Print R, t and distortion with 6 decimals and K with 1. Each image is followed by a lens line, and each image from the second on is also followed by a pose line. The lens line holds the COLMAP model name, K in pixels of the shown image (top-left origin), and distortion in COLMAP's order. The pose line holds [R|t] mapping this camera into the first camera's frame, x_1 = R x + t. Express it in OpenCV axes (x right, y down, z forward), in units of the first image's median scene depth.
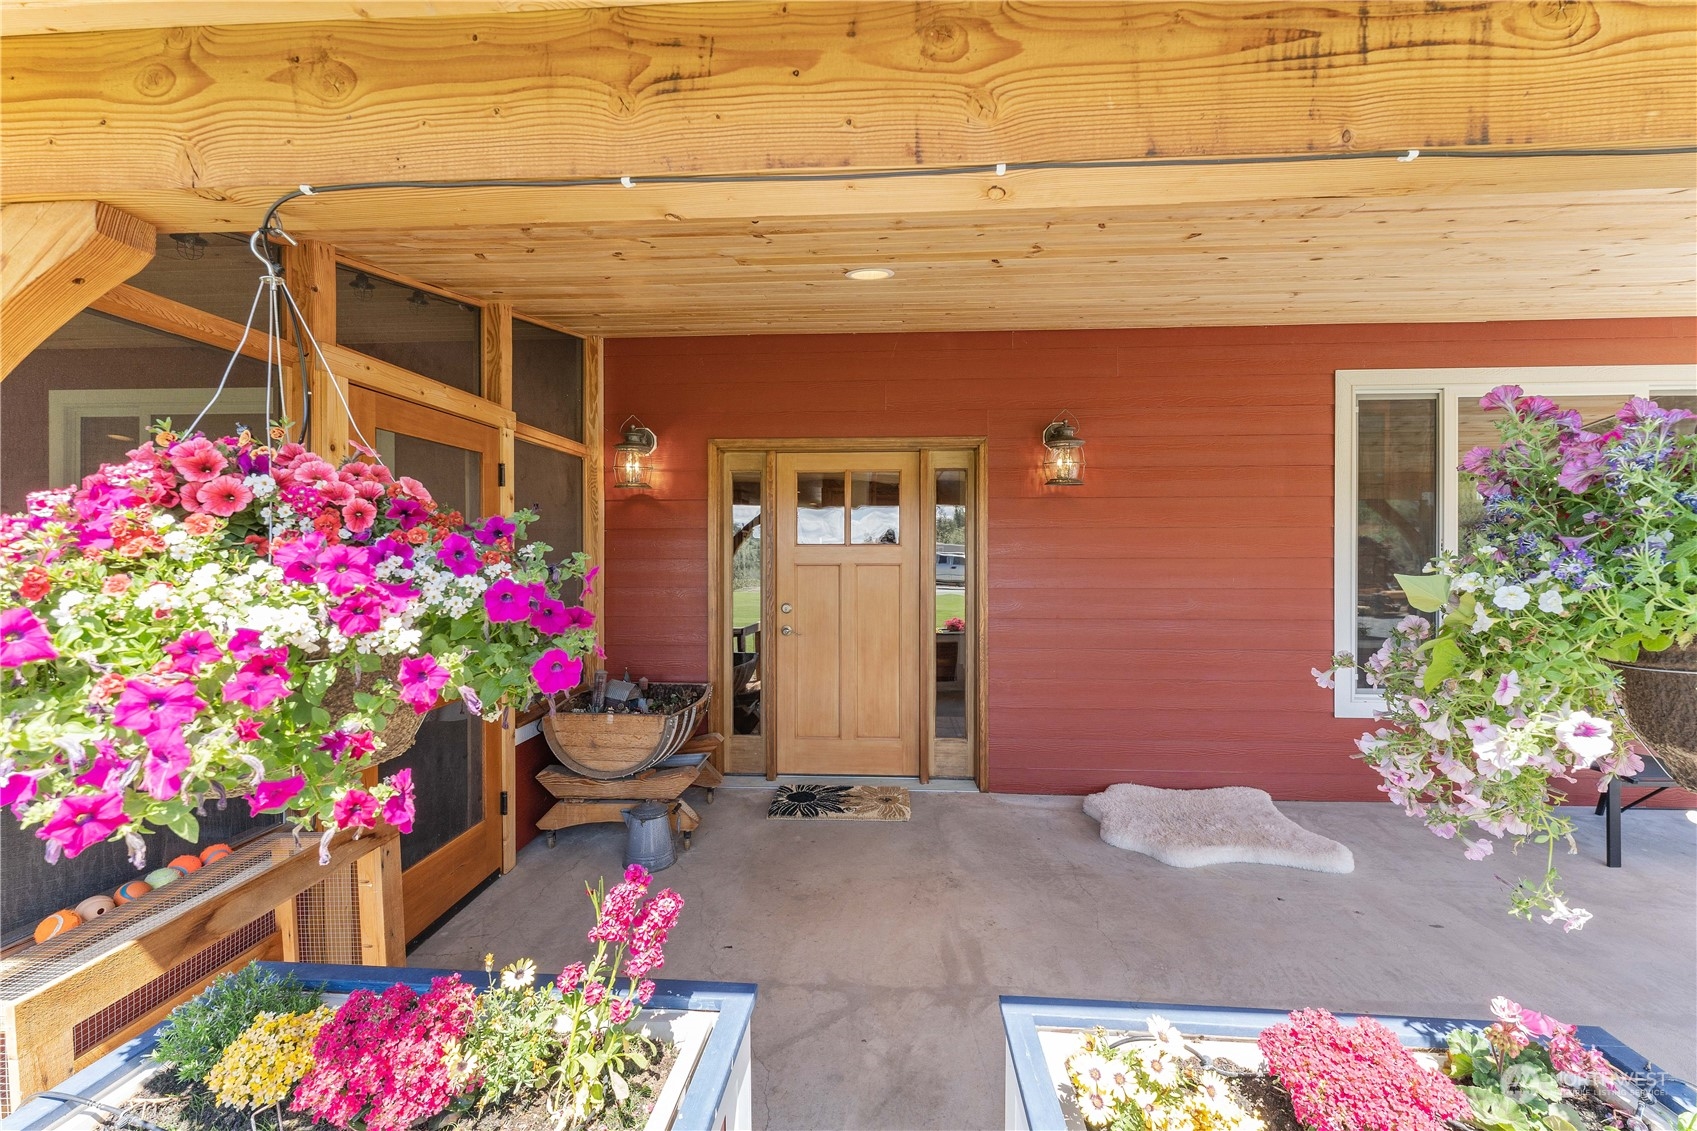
lens RADIAL K [[674.9, 0, 848.5], [0, 674.9, 565.5], [0, 0, 1]] dist [0.000933, 0.000182]
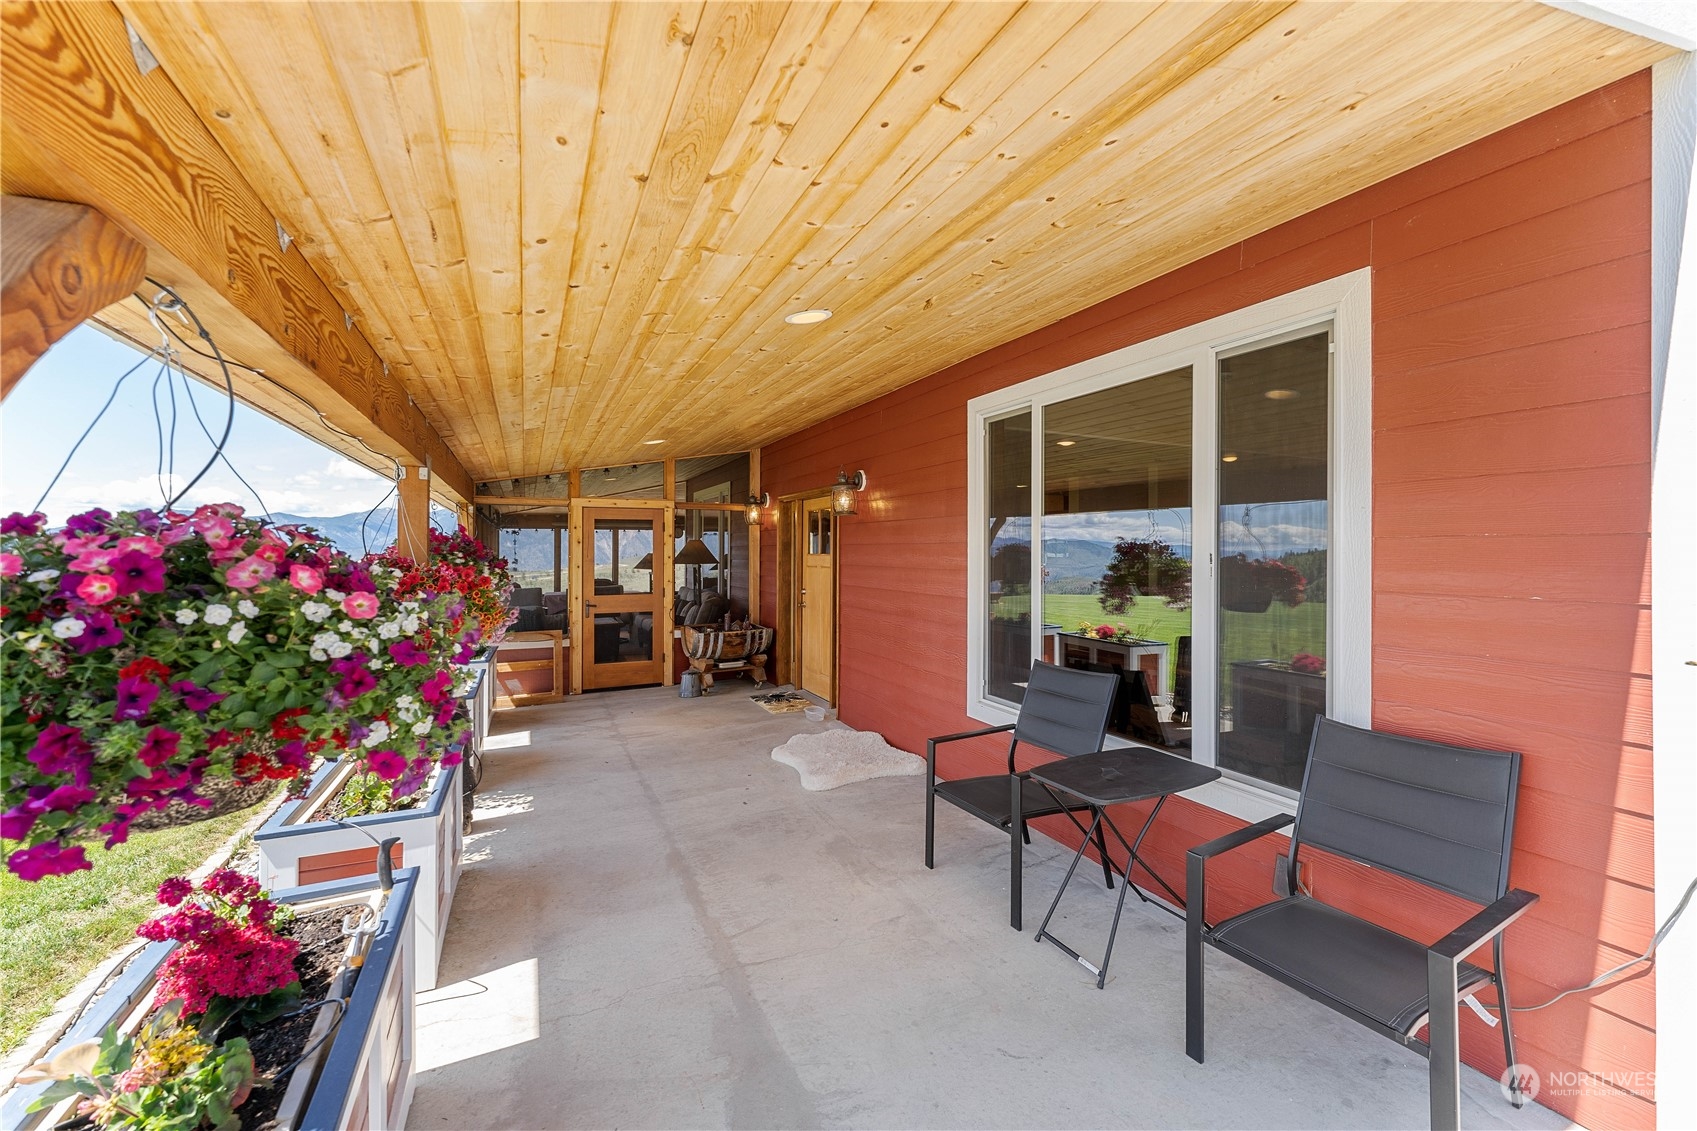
lens RADIAL K [[674.9, 0, 848.5], [0, 674.9, 565.5], [0, 0, 1]] dist [0.000933, 0.000182]
pose [[0.478538, 0.020666, -0.877824, 1.601769], [-0.008947, 0.999786, 0.018660, -0.039732], [0.878021, -0.001075, 0.478620, 0.304041]]
